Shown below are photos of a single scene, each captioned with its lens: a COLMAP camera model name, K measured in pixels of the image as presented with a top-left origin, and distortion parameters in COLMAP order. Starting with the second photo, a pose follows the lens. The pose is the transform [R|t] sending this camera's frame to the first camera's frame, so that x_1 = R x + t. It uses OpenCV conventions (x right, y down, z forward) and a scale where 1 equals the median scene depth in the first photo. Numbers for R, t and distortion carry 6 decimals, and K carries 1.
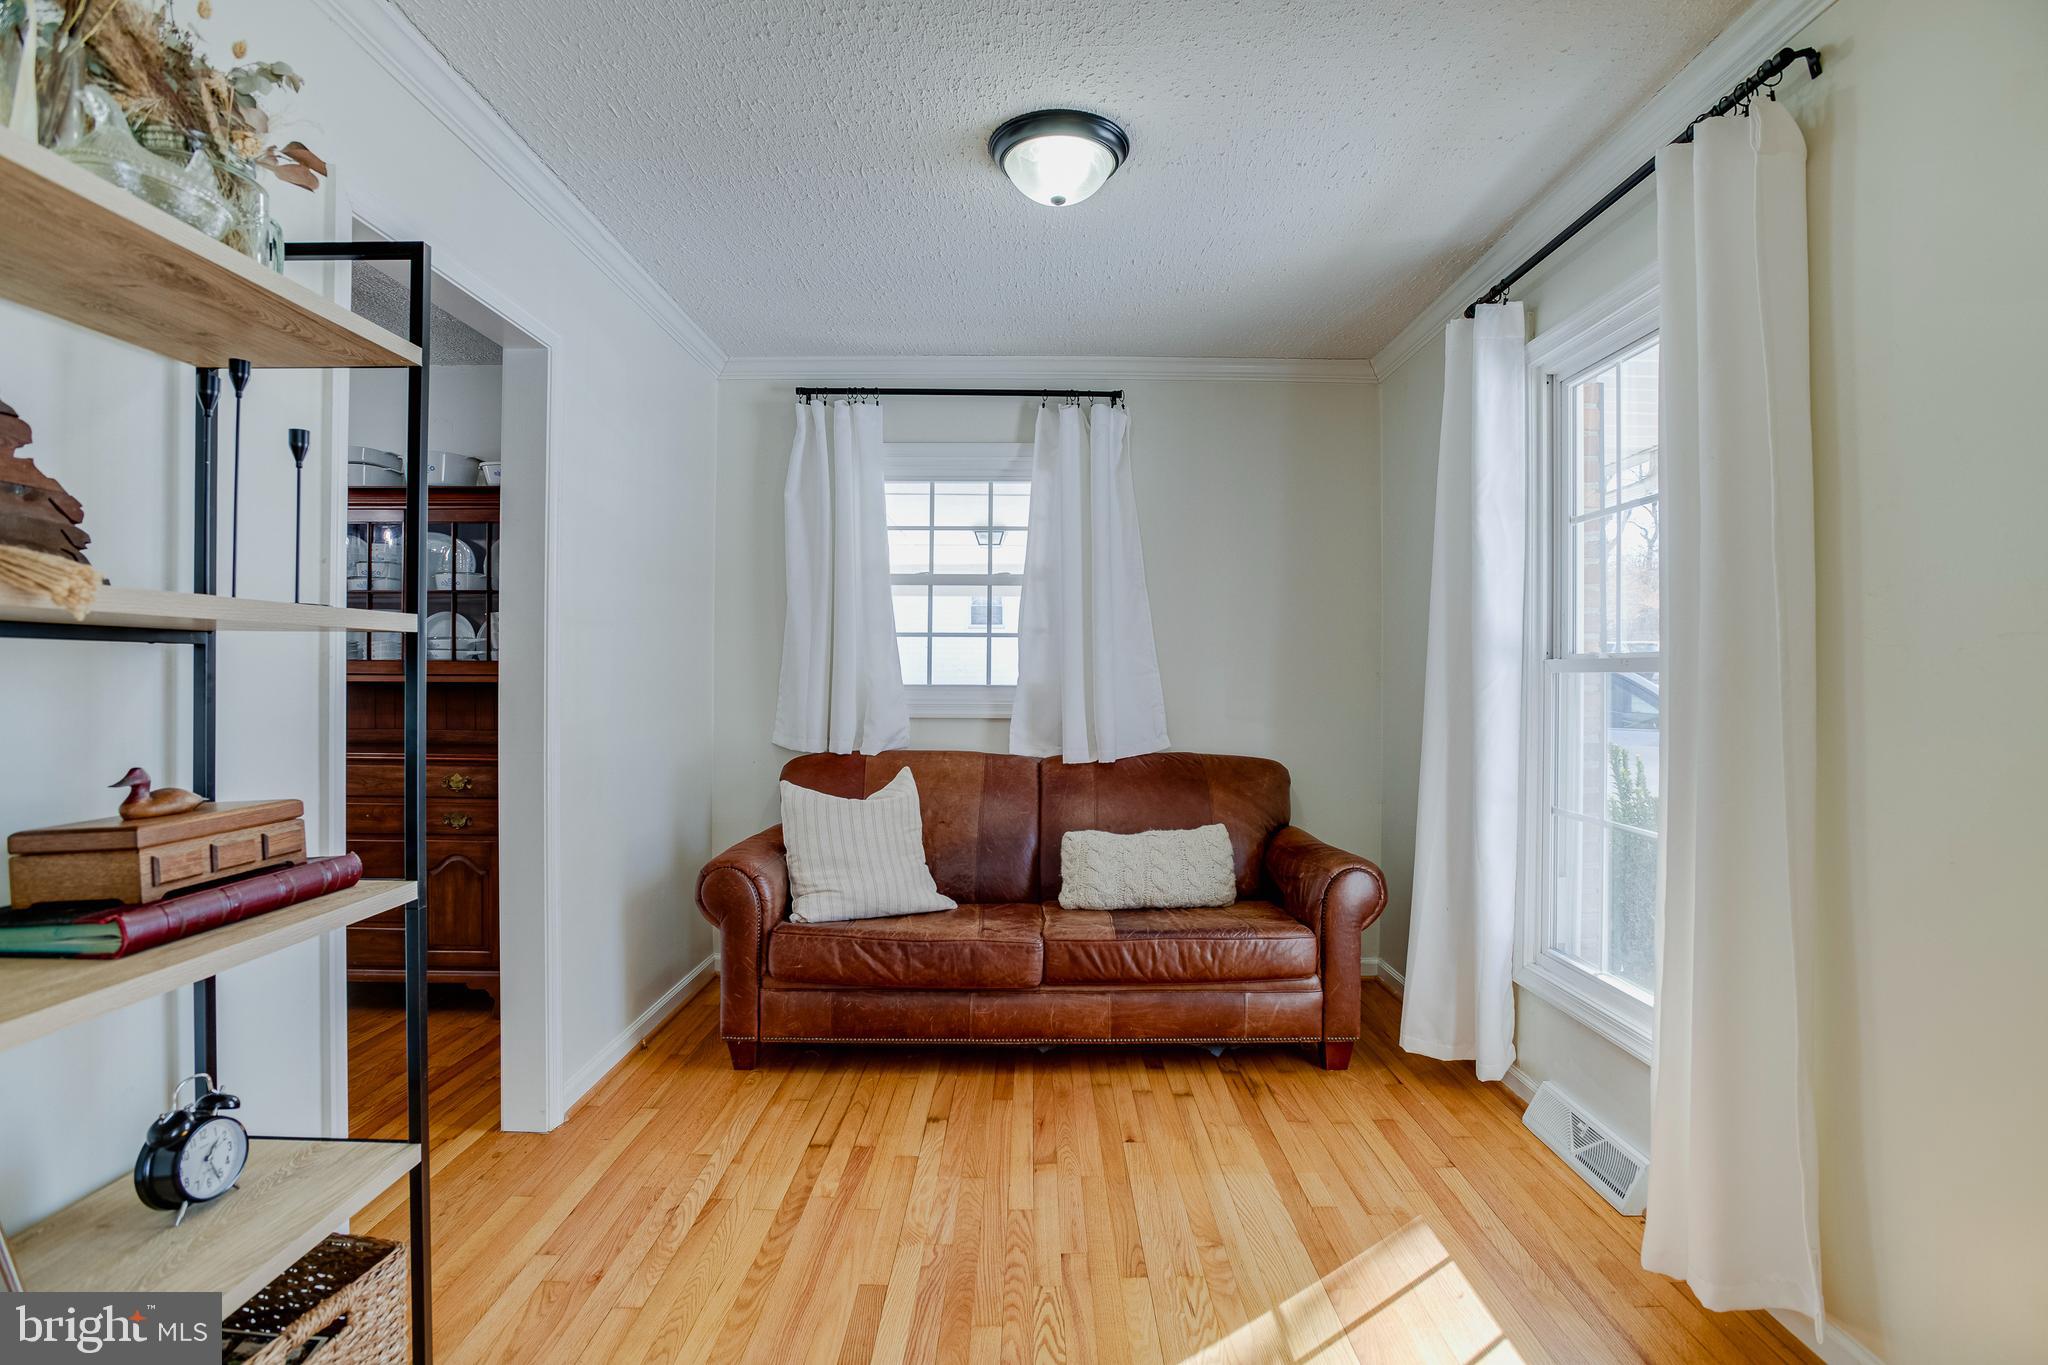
lens RADIAL K [[999.3, 0, 1042.7], [0, 999.3, 678.6], [0, 0, 1]] dist [-0.052354, 0.027173]
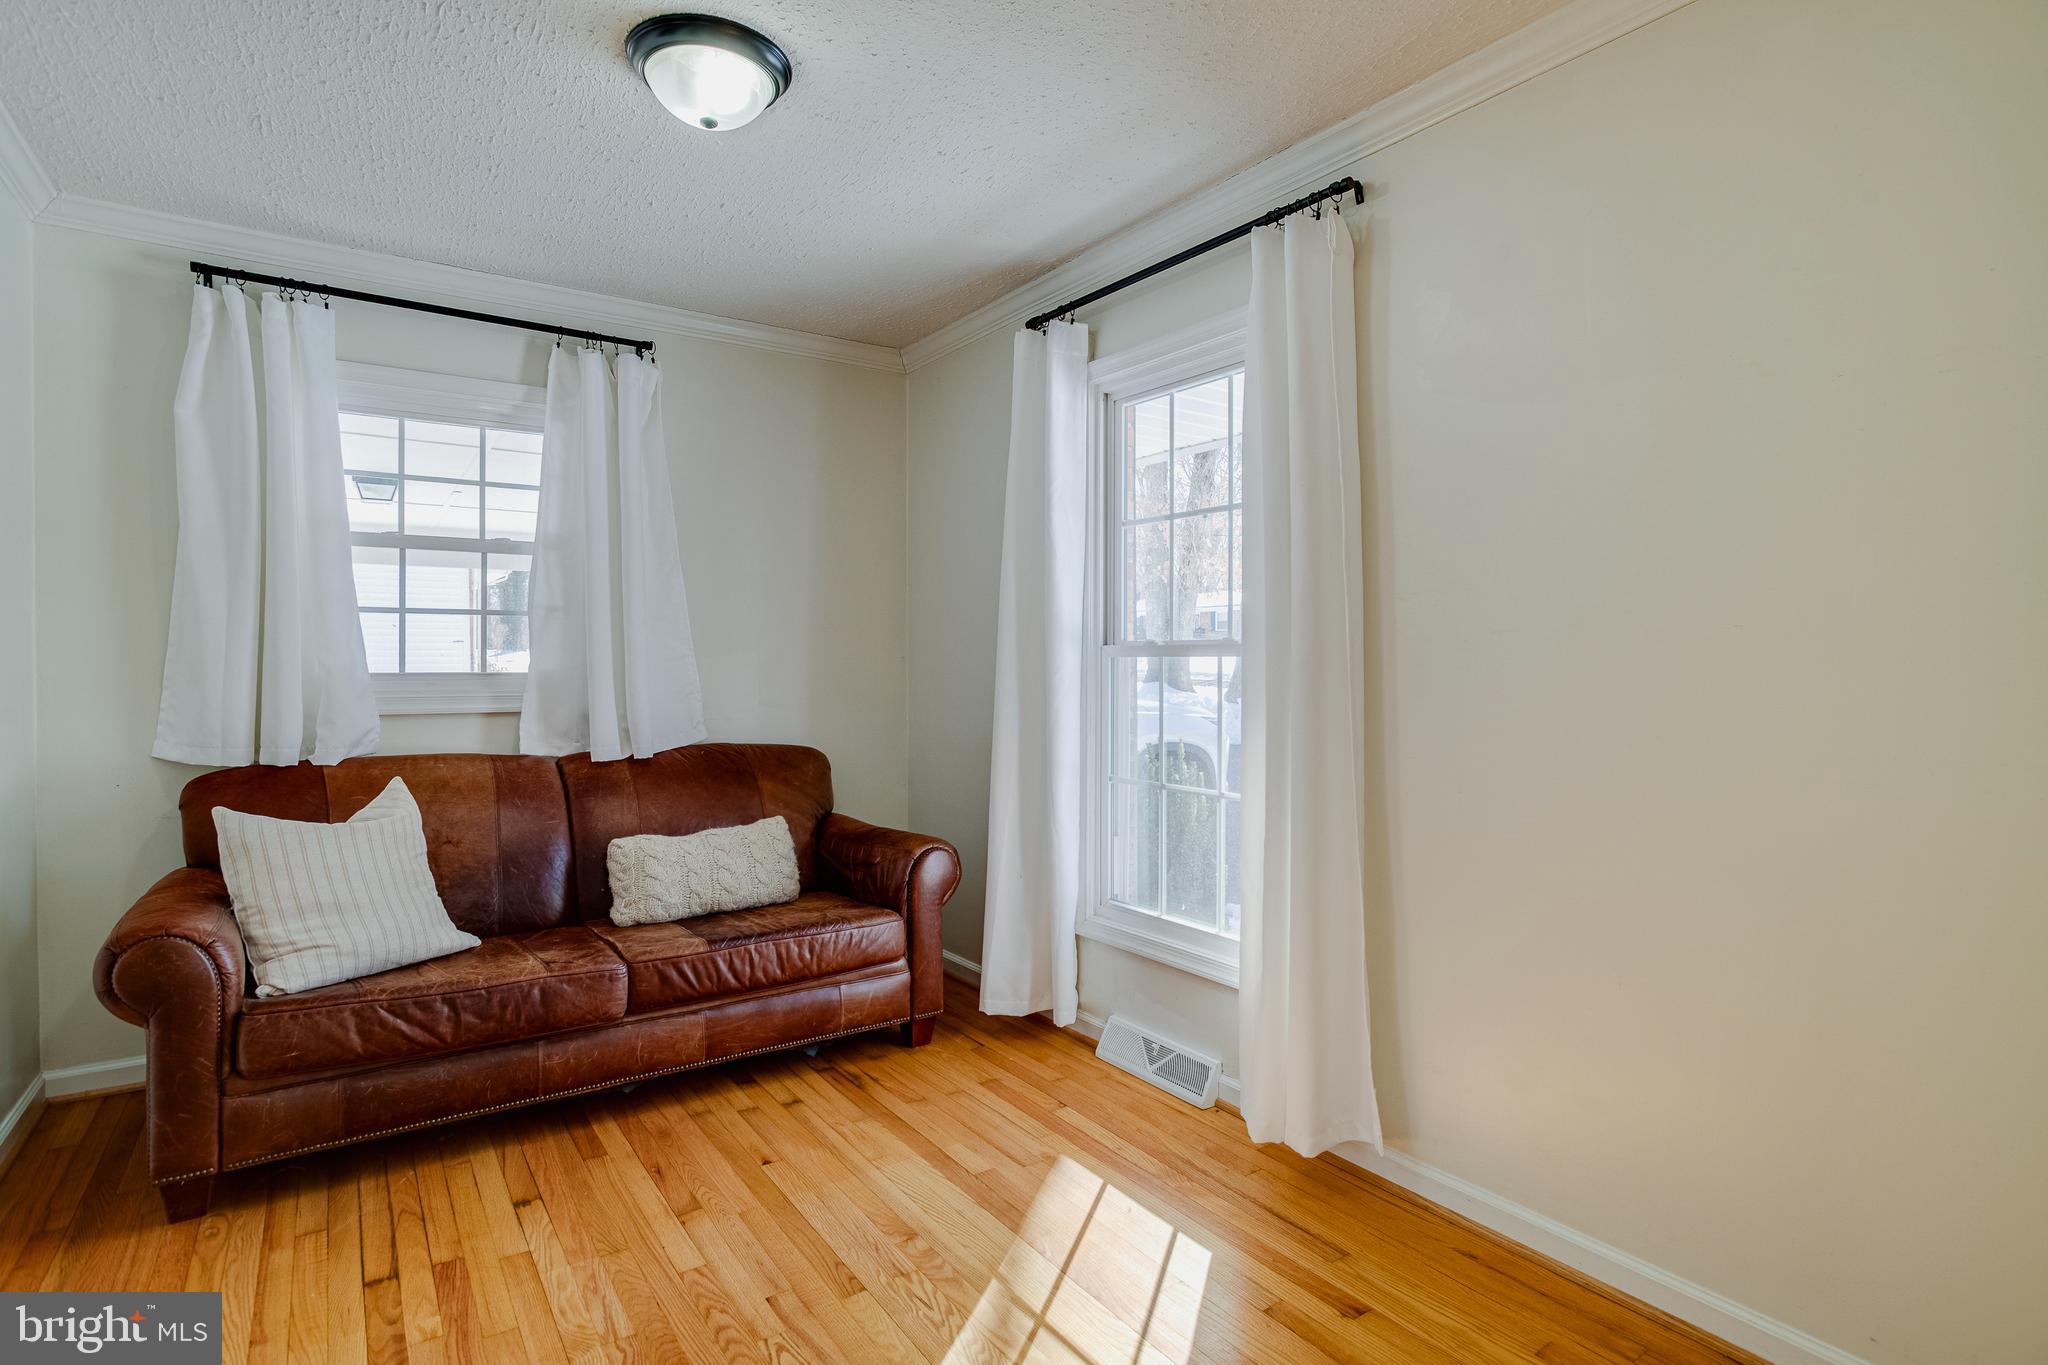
lens RADIAL K [[1028.4, 0, 1029.4], [0, 1028.4, 671.5], [0, 0, 1]] dist [-0.057701, 0.038791]
pose [[0.825635, -0.008620, 0.564139, -0.208619], [0.004502, 0.999952, 0.008690, 0.000455], [-0.564187, -0.004635, 0.825634, 0.068938]]
